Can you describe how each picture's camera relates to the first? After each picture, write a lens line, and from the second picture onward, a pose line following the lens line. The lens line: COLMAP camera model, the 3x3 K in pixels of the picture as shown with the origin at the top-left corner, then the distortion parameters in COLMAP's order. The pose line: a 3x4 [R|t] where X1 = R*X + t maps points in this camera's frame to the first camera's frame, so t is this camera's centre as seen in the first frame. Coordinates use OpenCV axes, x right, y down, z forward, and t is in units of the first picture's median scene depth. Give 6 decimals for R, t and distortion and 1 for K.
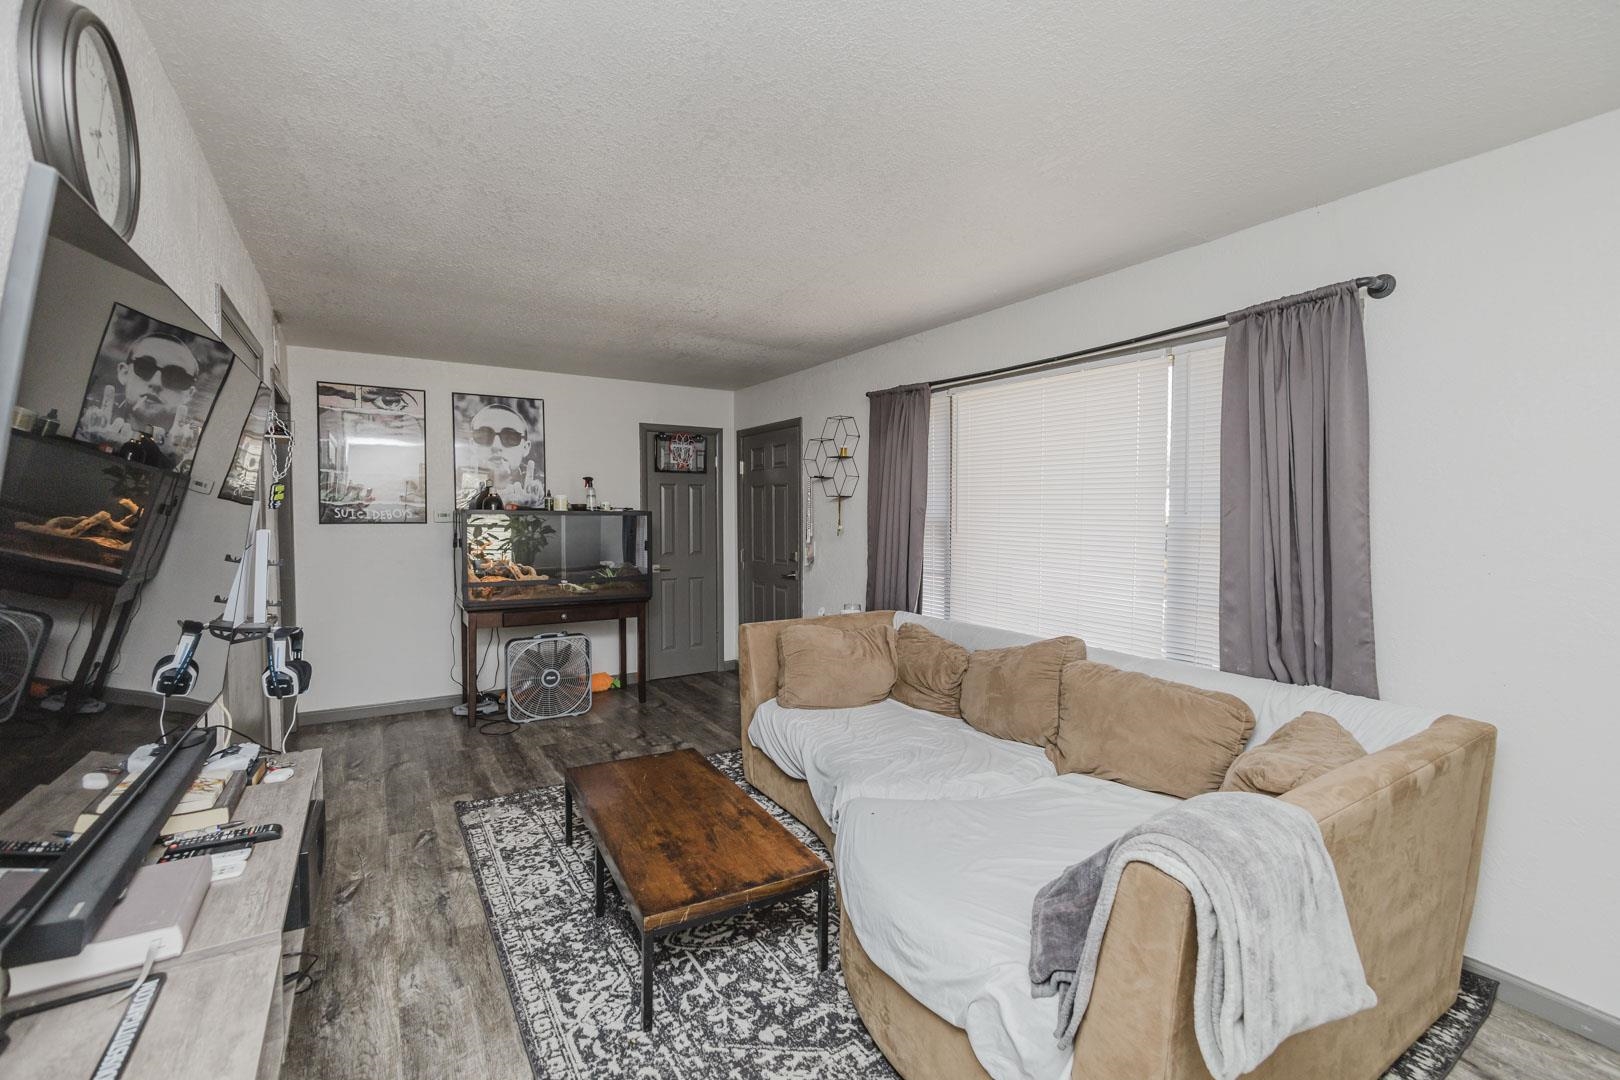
lens RADIAL K [[696.5, 0, 811.8], [0, 696.5, 538.3], [0, 0, 1]] dist [-0.007688, 0.000176]
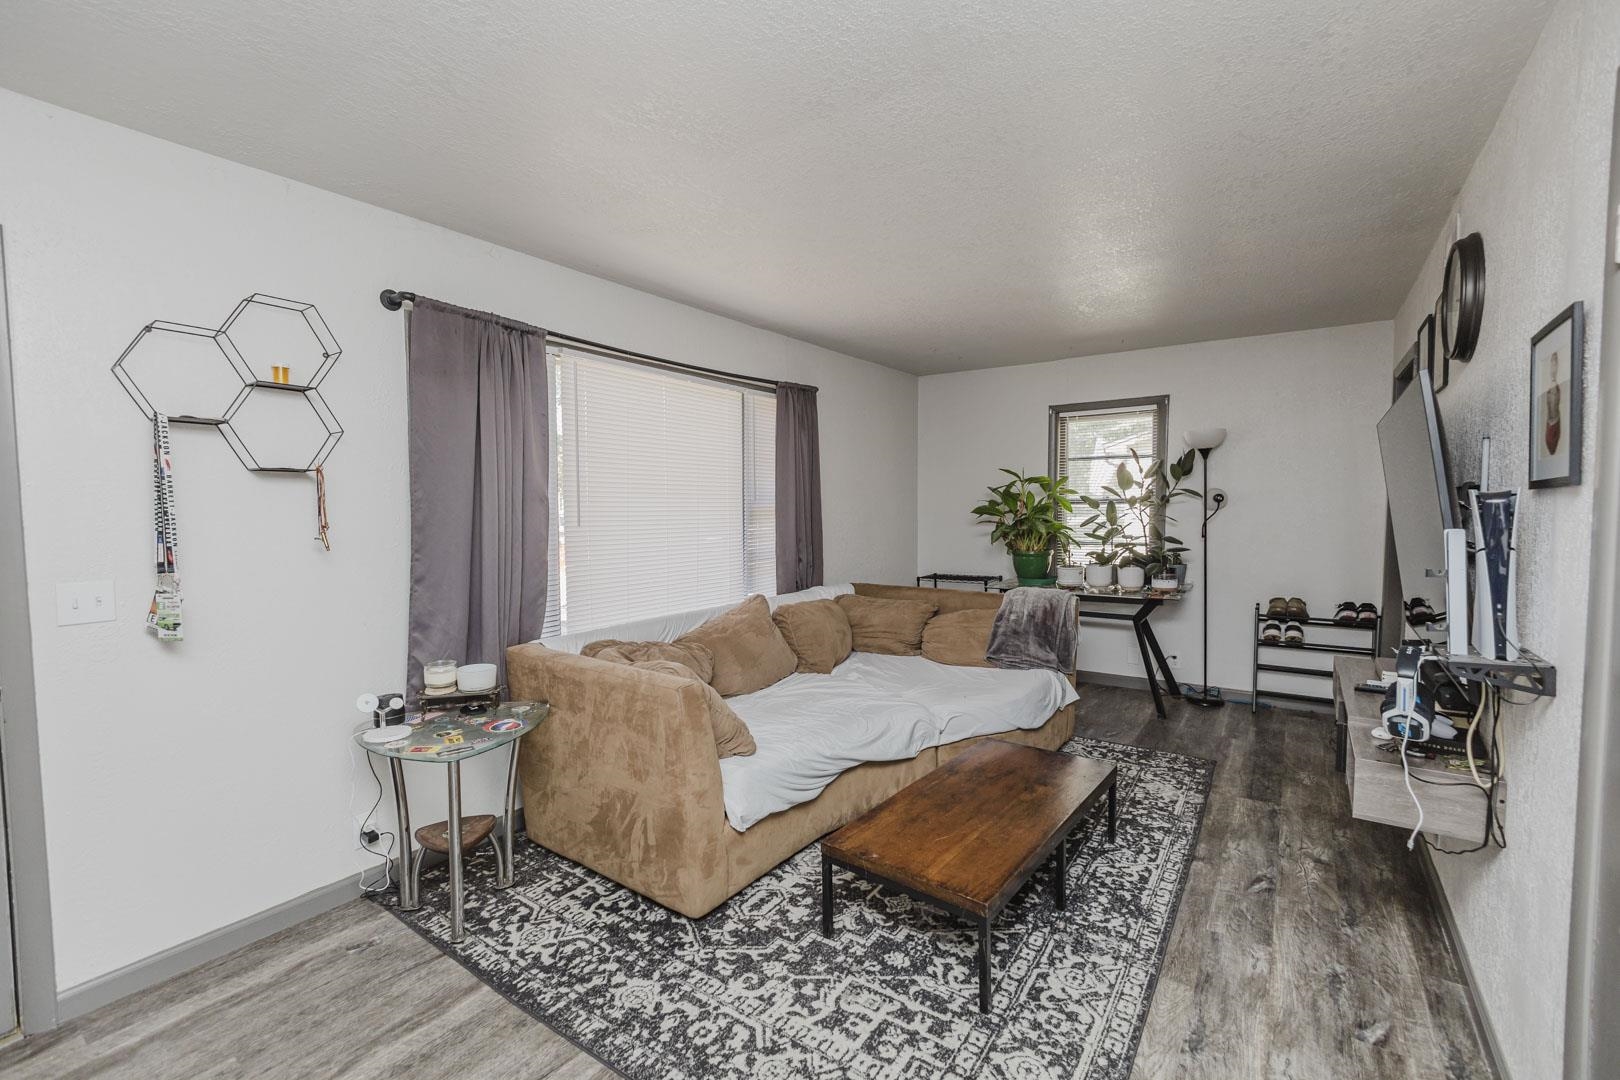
lens RADIAL K [[696.5, 0, 811.8], [0, 696.5, 538.3], [0, 0, 1]] dist [-0.007688, 0.000176]
pose [[-0.383704, -0.056044, 0.921754, -0.815858], [0.034817, 0.996569, 0.075087, -0.055941], [-0.922800, 0.060904, -0.380436, 1.294974]]
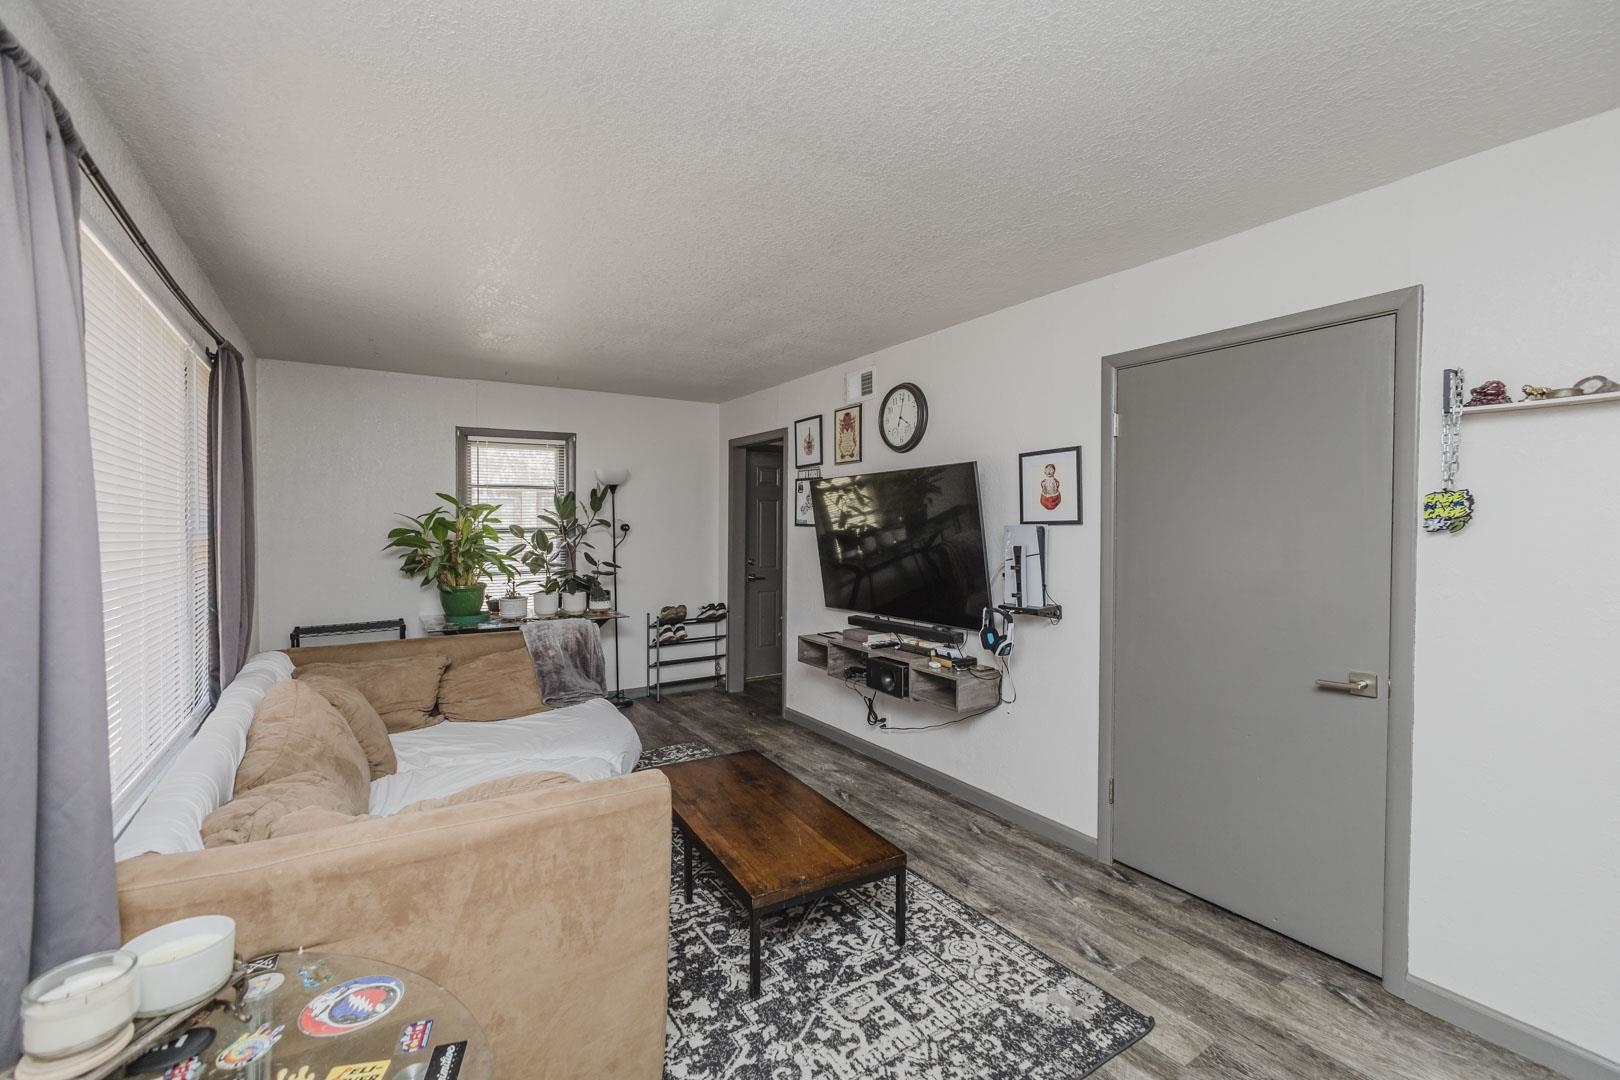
lens RADIAL K [[696.5, 0, 811.8], [0, 696.5, 538.3], [0, 0, 1]] dist [-0.007688, 0.000176]
pose [[-0.999920, -0.007401, -0.010240, -0.221969], [-0.007923, 0.998621, 0.051905, -0.067709], [0.009842, 0.051982, -0.998600, 1.679203]]
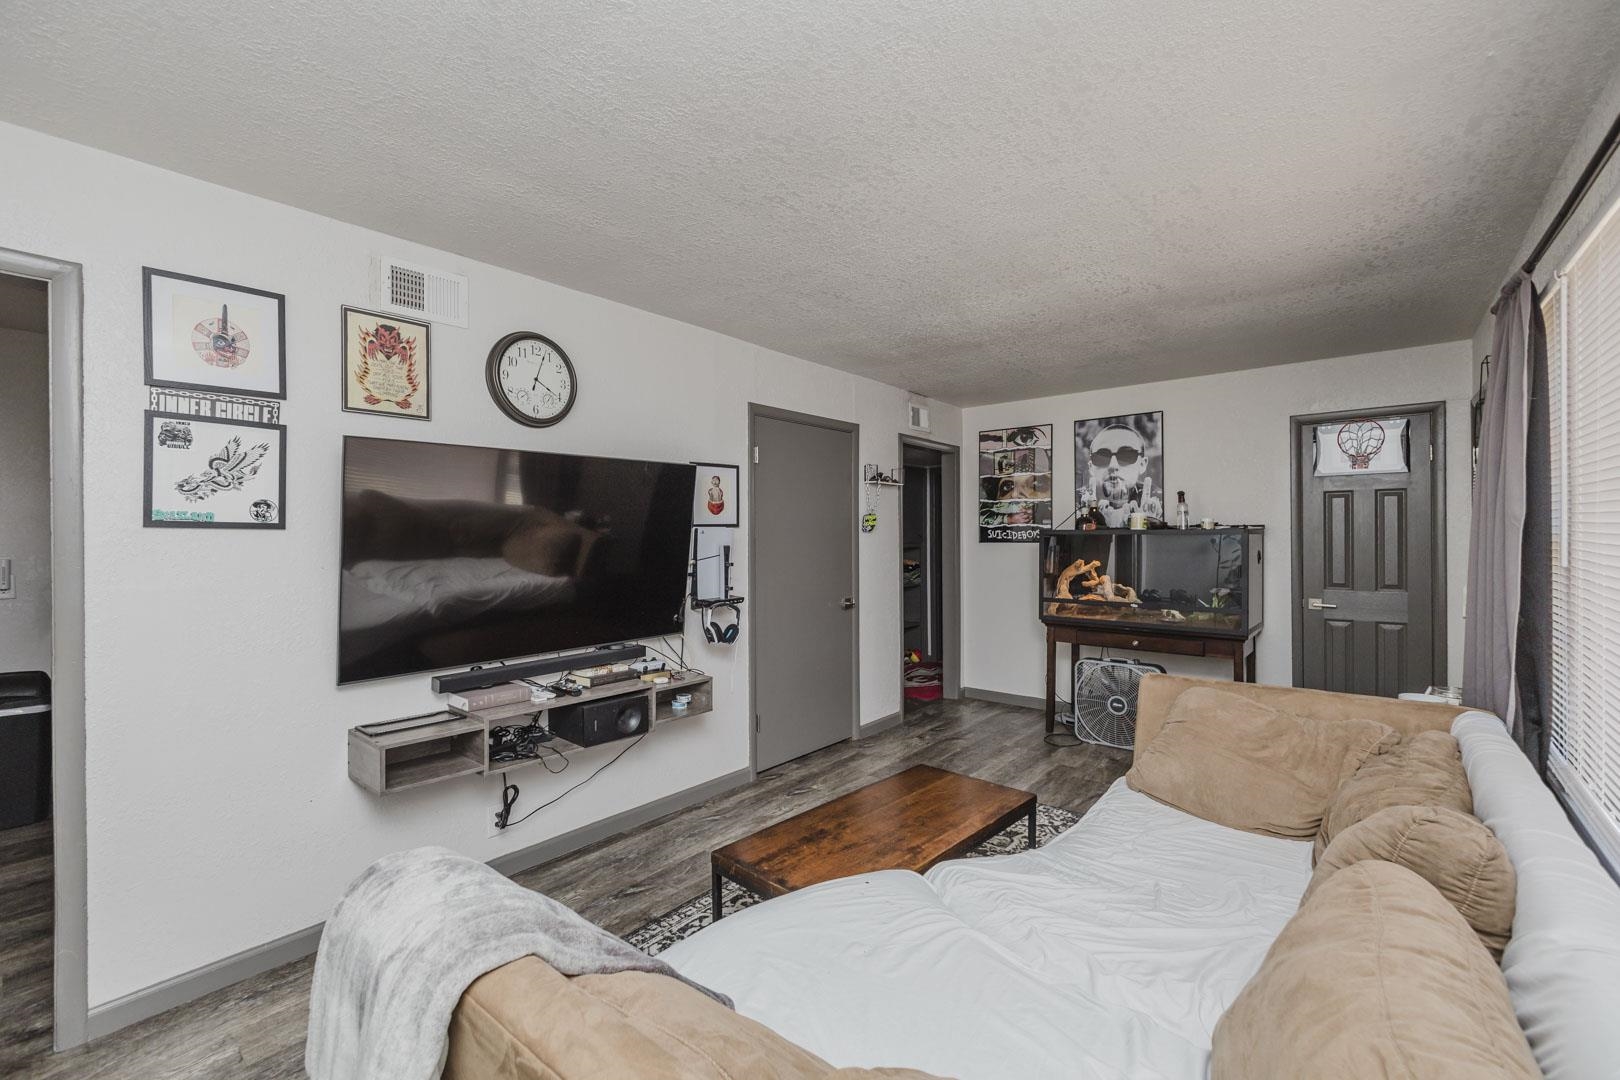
lens RADIAL K [[696.5, 0, 811.8], [0, 696.5, 538.3], [0, 0, 1]] dist [-0.007688, 0.000176]
pose [[0.311716, -0.000557, -0.950175, 0.607704], [-0.026633, 0.999602, -0.009323, -0.012010], [0.949802, 0.028212, 0.311577, 0.452329]]
